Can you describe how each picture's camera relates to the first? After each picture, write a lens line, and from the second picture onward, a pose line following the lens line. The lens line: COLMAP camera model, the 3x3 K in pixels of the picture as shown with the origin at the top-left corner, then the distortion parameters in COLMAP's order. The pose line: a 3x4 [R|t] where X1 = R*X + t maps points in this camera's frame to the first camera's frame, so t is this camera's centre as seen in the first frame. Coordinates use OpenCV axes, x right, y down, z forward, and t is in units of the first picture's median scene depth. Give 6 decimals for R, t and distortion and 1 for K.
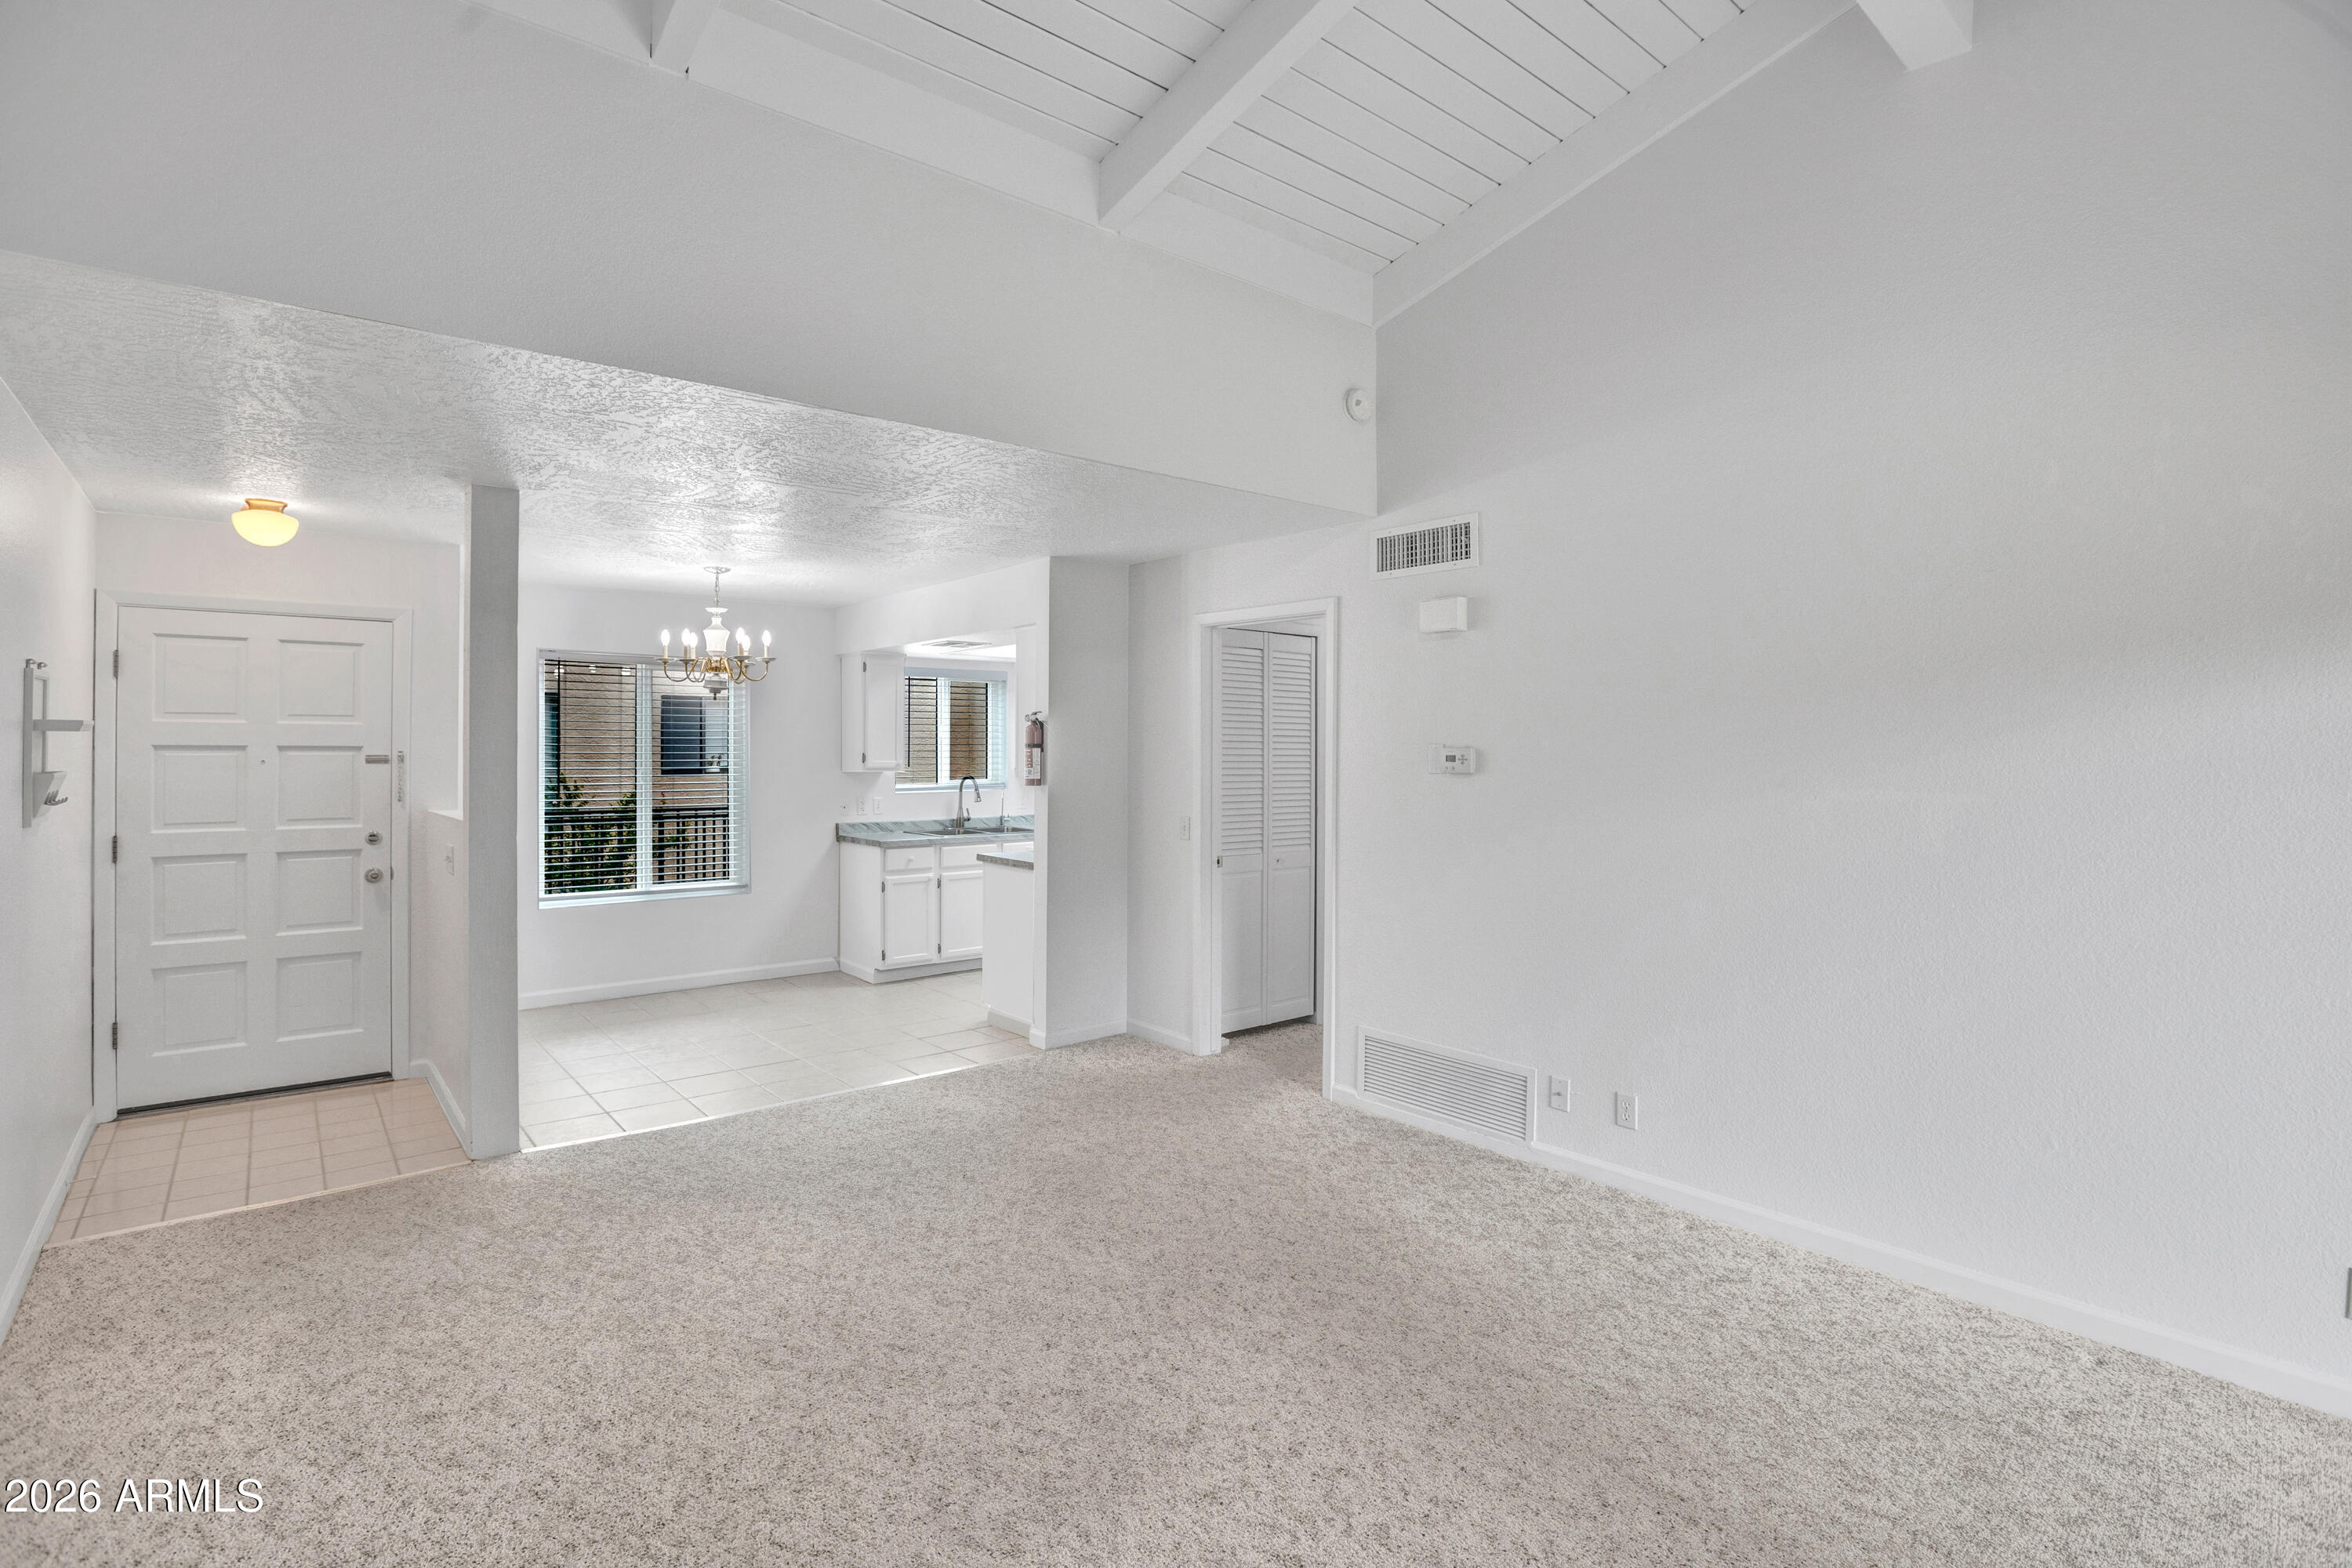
lens RADIAL K [[1124.9, 0, 1156.5], [0, 1124.9, 766.2], [0, 0, 1]] dist [-0.025755, 0.000853]
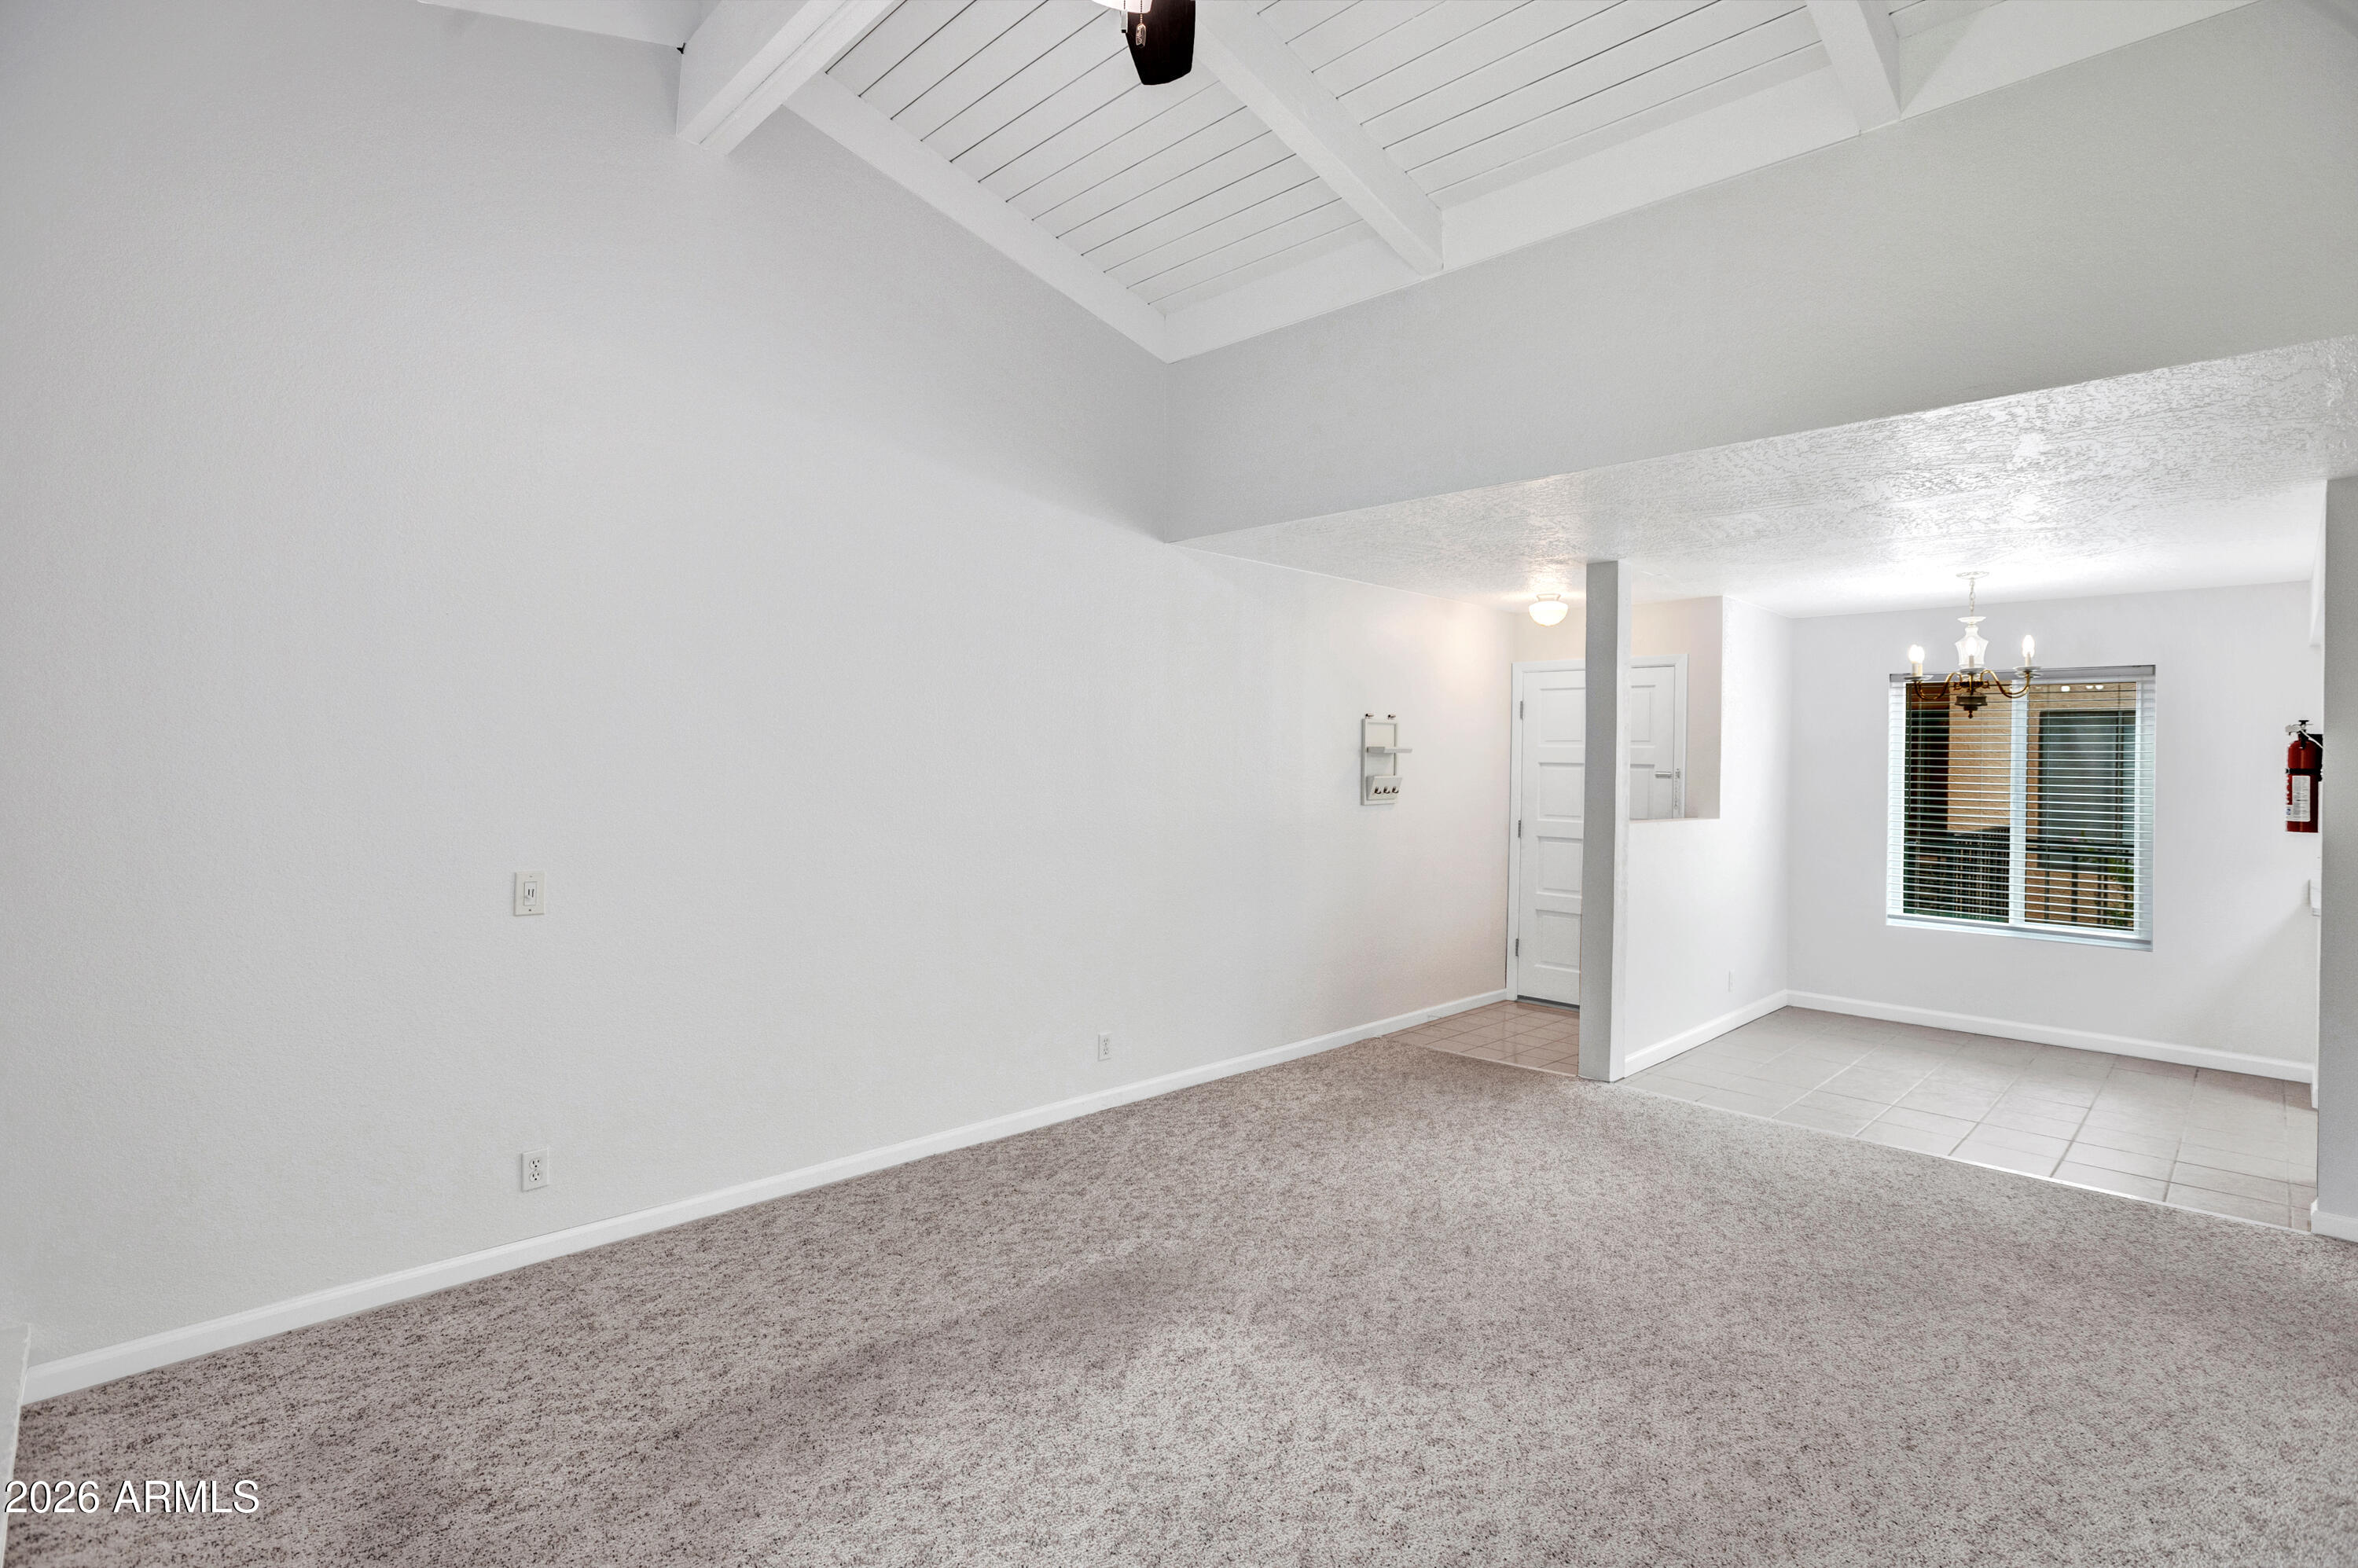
lens RADIAL K [[1137.2, 0, 1182.2], [0, 1137.2, 730.3], [0, 0, 1]] dist [-0.024638, 0.011532]
pose [[0.097329, -0.034065, -0.994669, 0.713982], [-0.030421, 0.998845, -0.037184, 0.009862], [0.994787, 0.033878, 0.096181, 0.406842]]
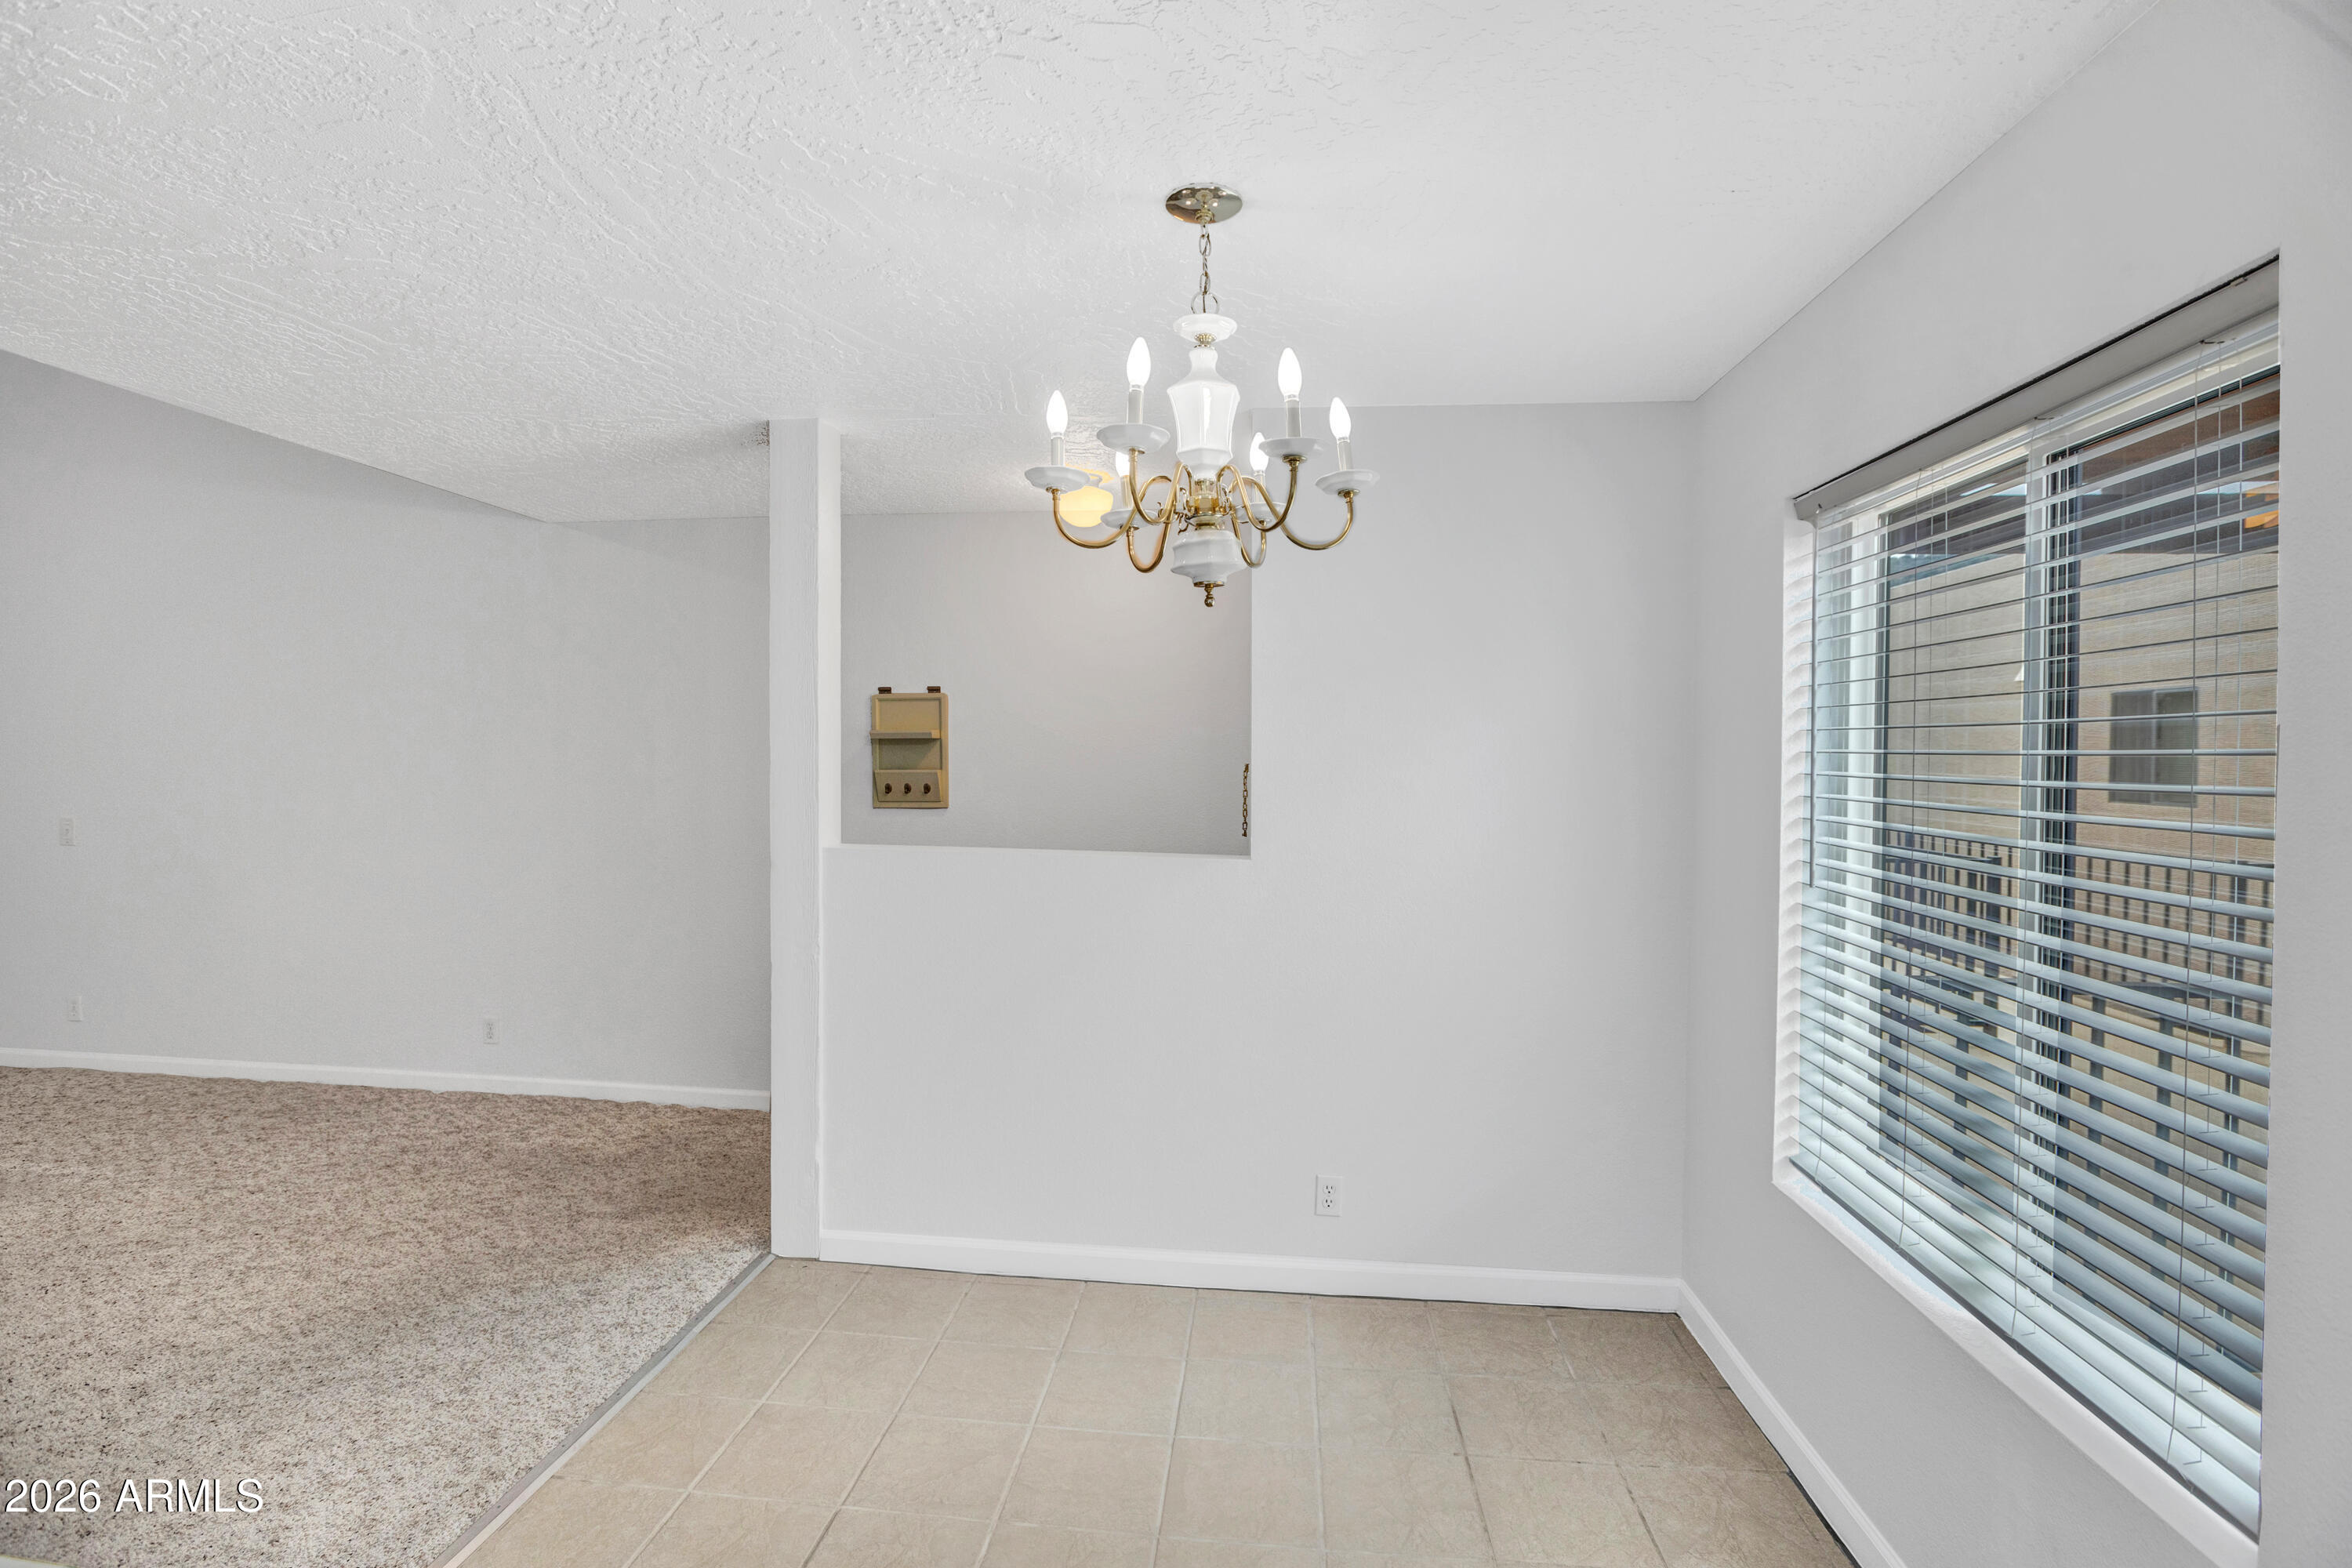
lens RADIAL K [[1124.9, 0, 1156.5], [0, 1124.9, 766.2], [0, 0, 1]] dist [-0.025755, 0.000853]
pose [[-0.724885, -0.002077, -0.688867, -0.235137], [-0.023921, 0.999468, 0.022159, -0.030943], [0.688455, 0.032541, -0.724549, 1.878449]]
